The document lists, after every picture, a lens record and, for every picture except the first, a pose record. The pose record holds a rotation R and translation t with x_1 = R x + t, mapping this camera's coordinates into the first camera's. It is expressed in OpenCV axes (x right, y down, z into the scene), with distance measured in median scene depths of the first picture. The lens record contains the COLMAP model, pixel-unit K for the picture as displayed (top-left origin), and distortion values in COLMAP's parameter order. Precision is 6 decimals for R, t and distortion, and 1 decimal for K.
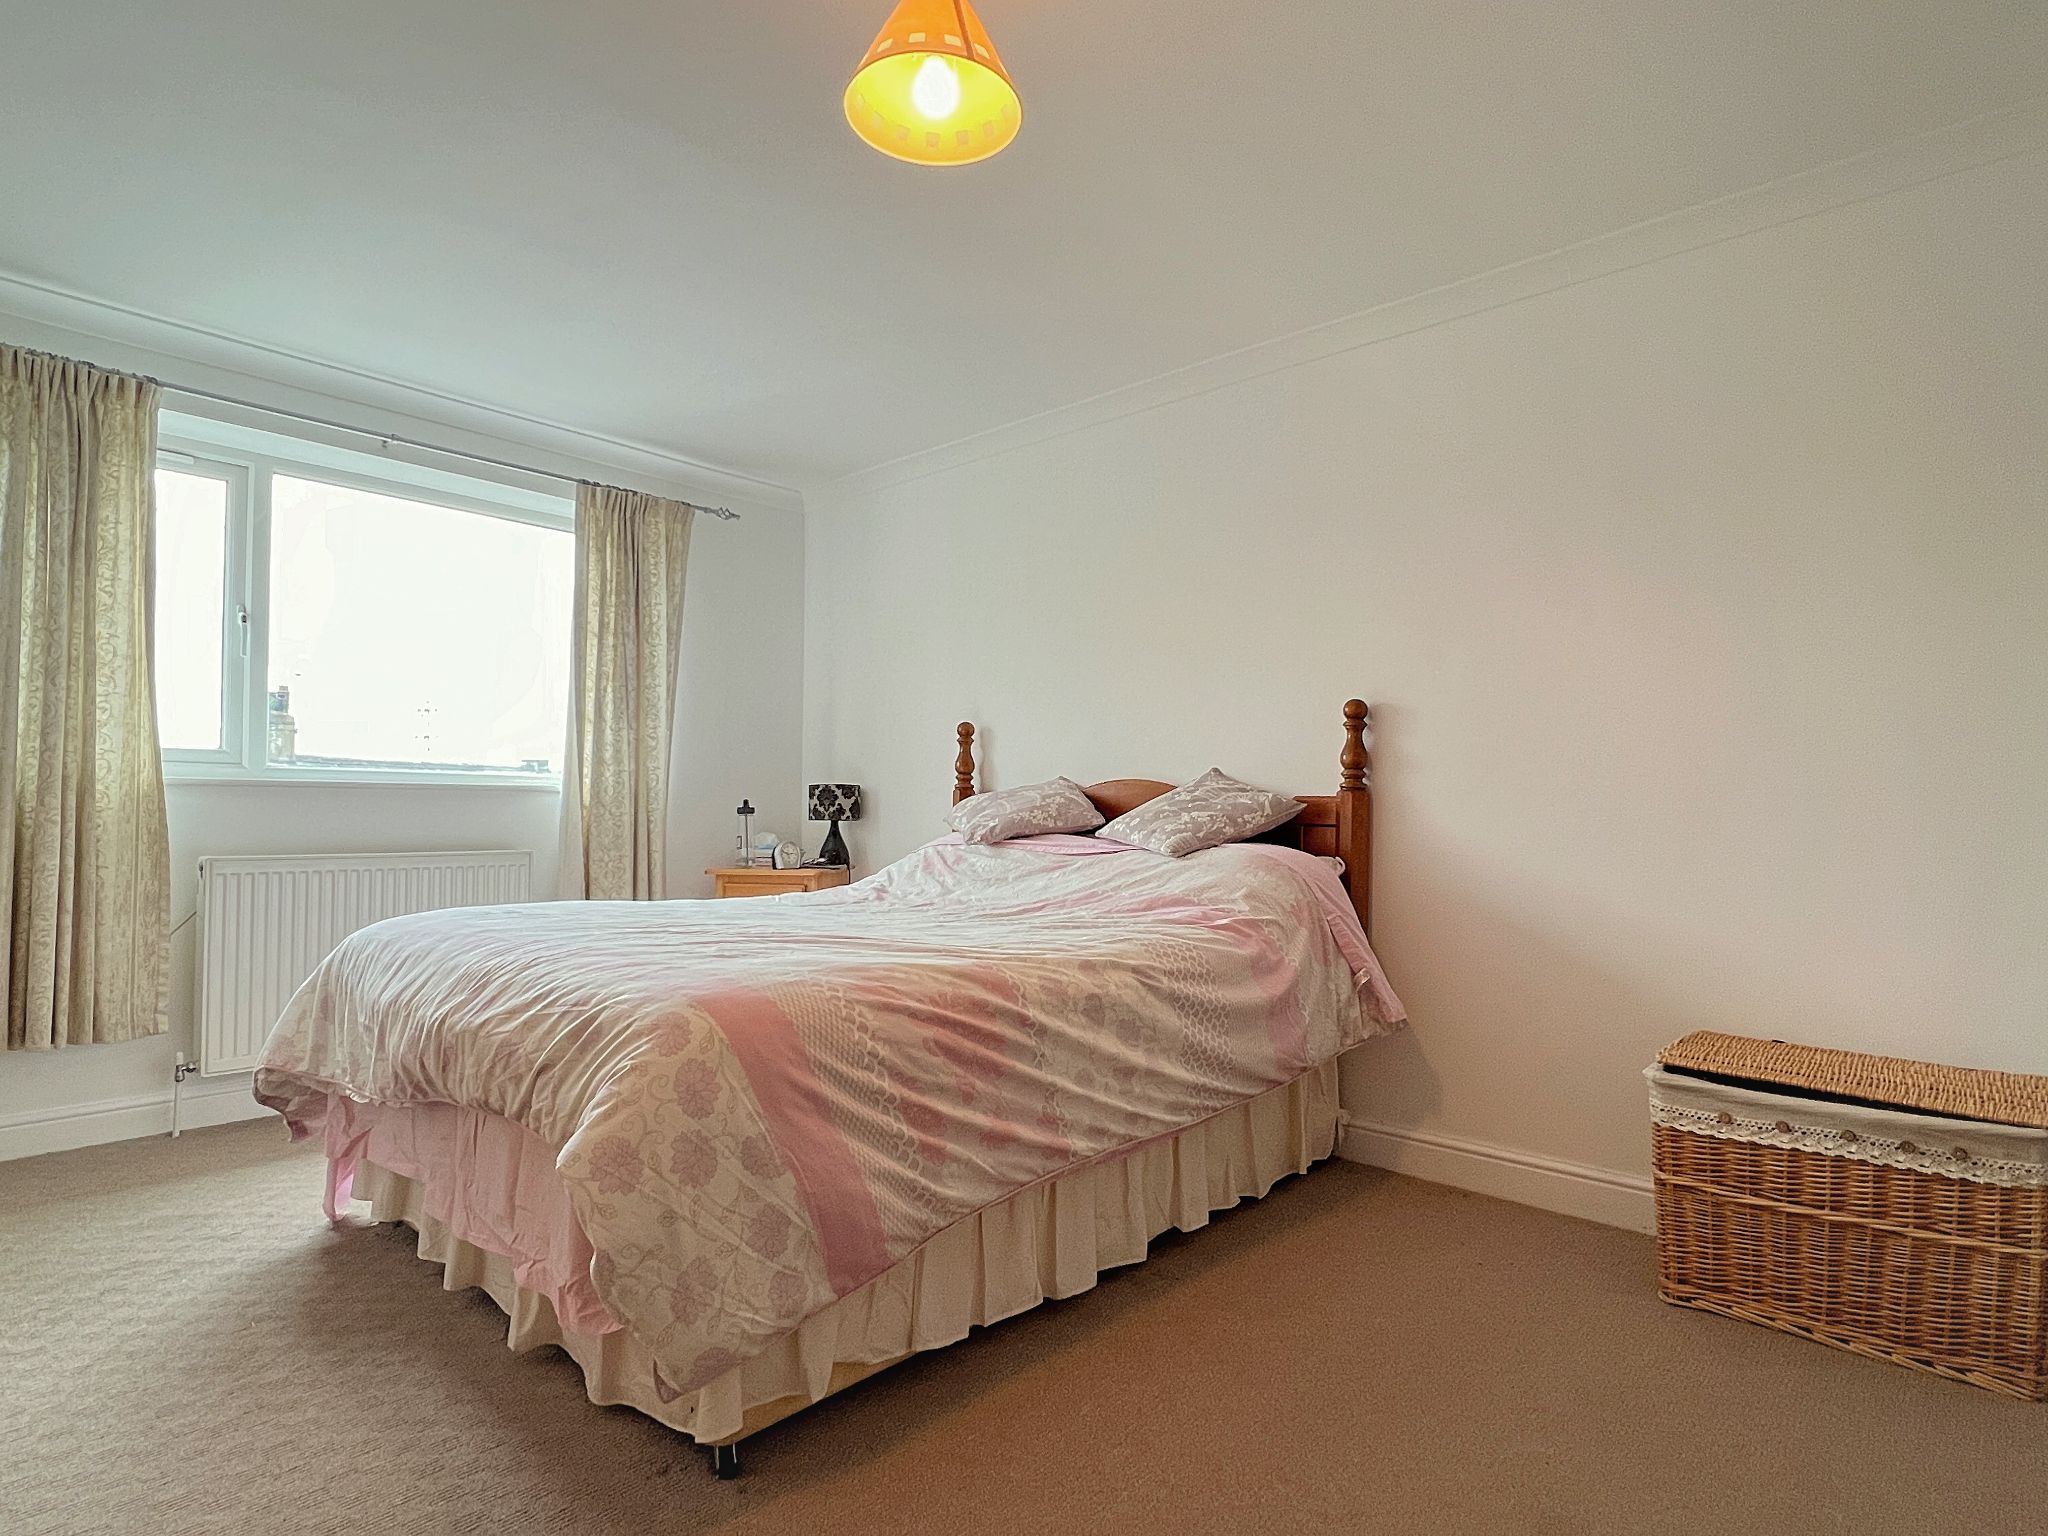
lens RADIAL K [[1079.5, 0, 1006.8], [0, 1079.5, 770.8], [0, 0, 1]] dist [-0.005497, -0.001487]
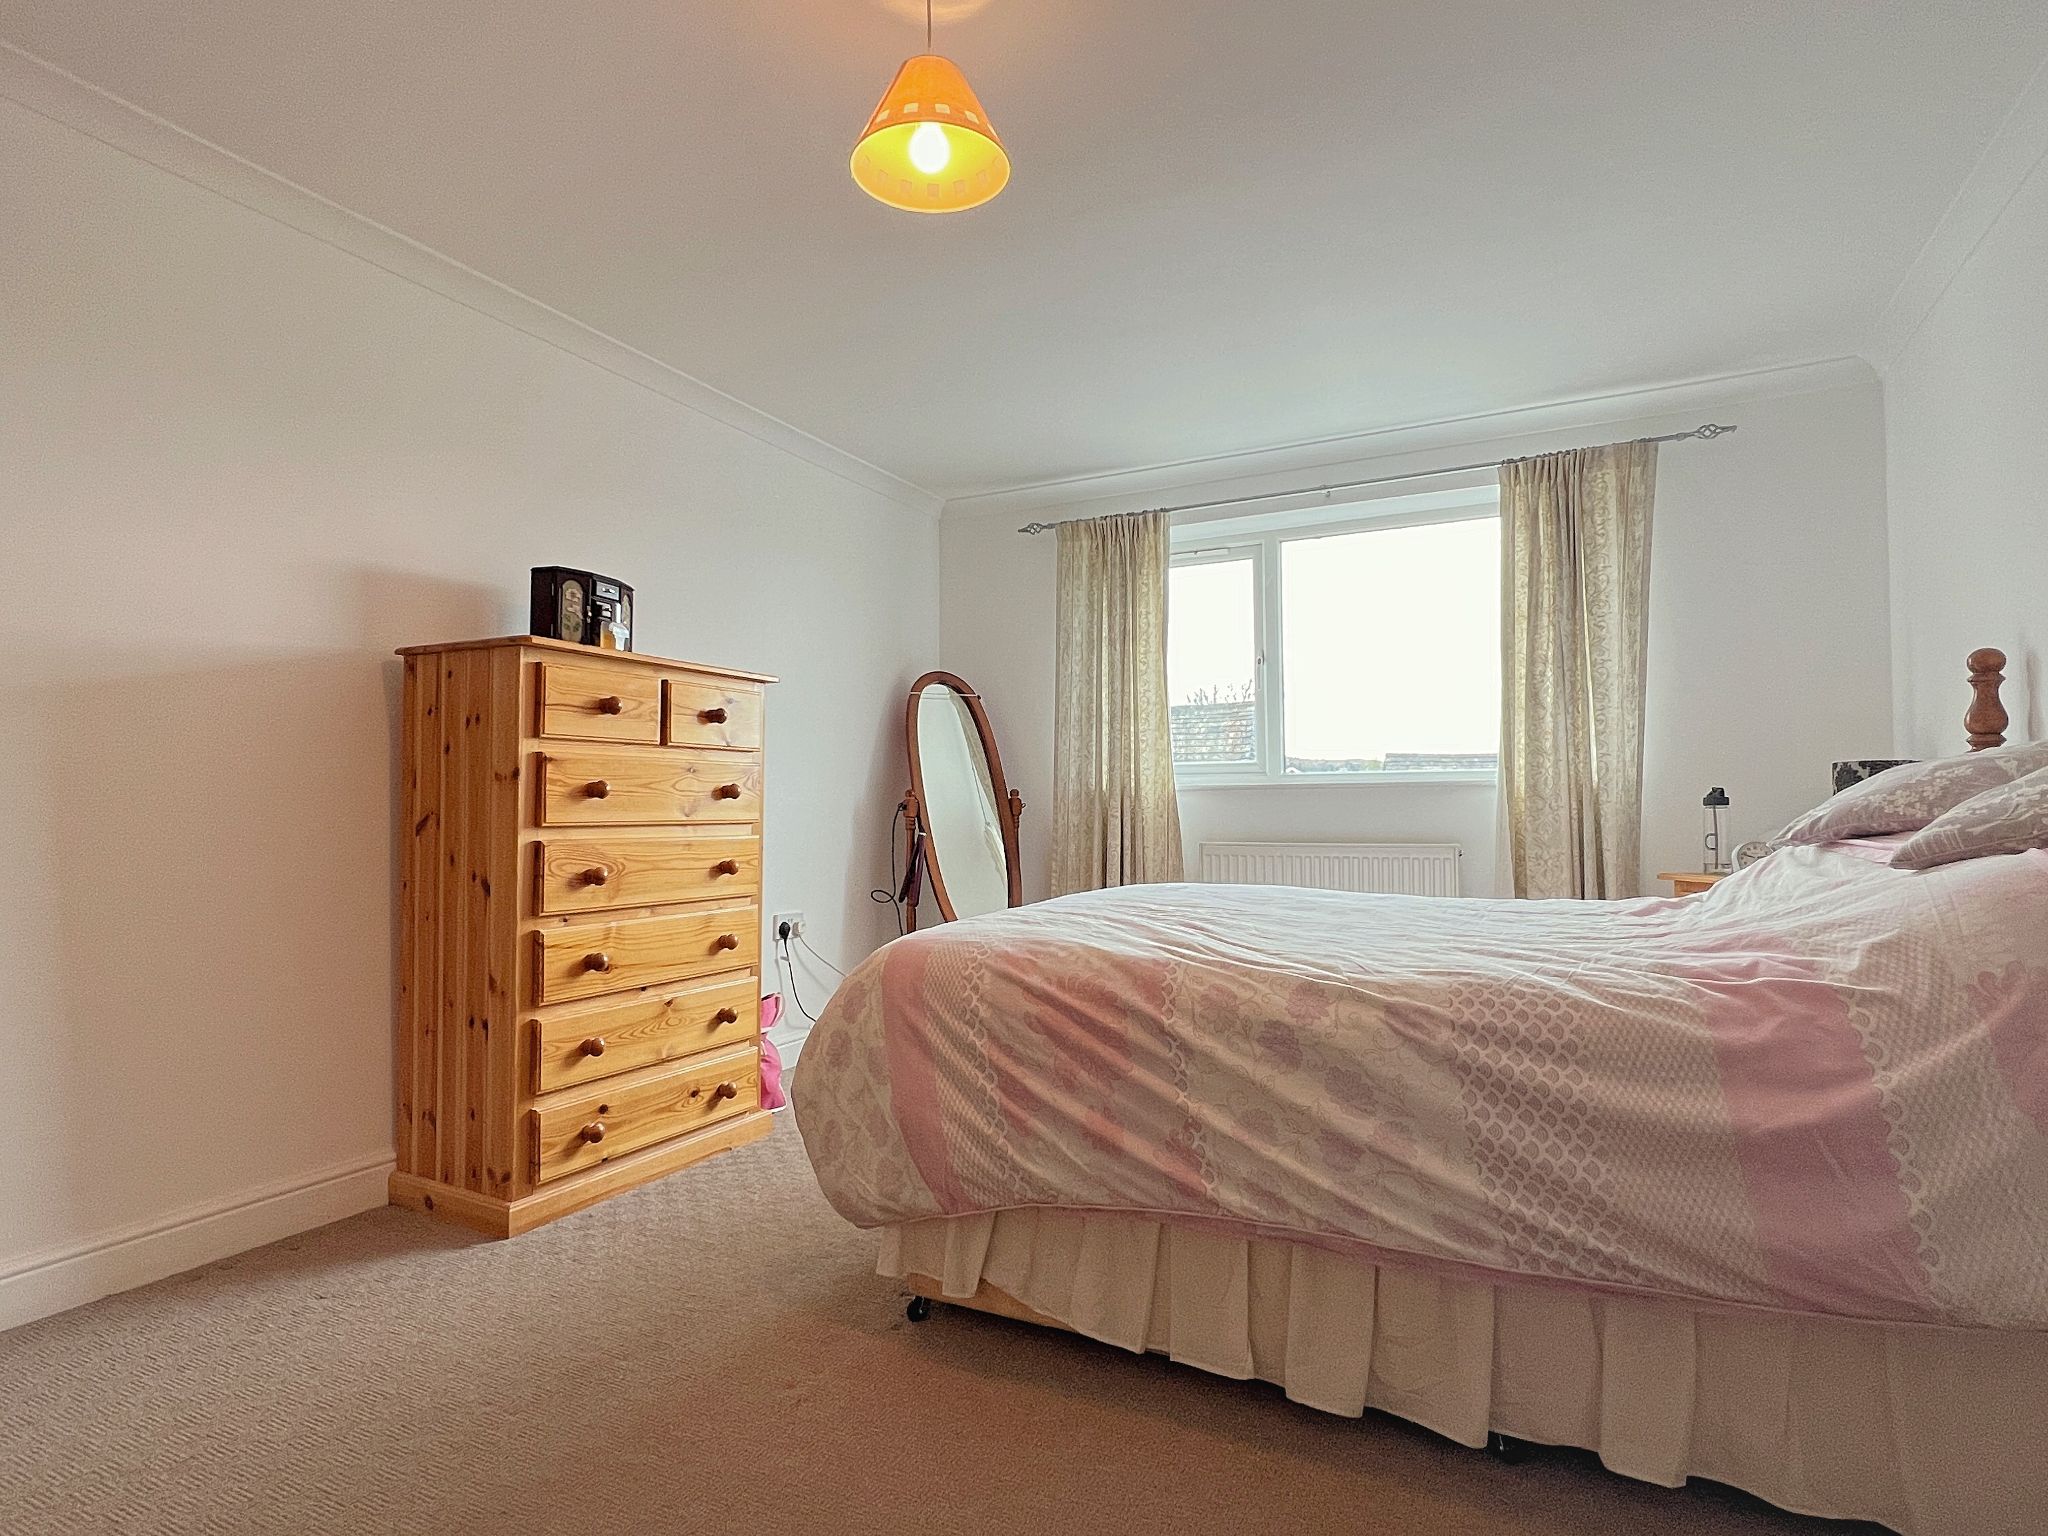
lens RADIAL K [[1079.5, 0, 1007.7], [0, 1079.5, 778.2], [0, 0, 1]] dist [-0.005497, -0.001487]
pose [[0.269749, -0.039702, -0.962112, 0.720815], [0.042907, 0.998653, -0.029180, 0.039889], [0.961974, -0.033410, 0.271089, 0.548911]]
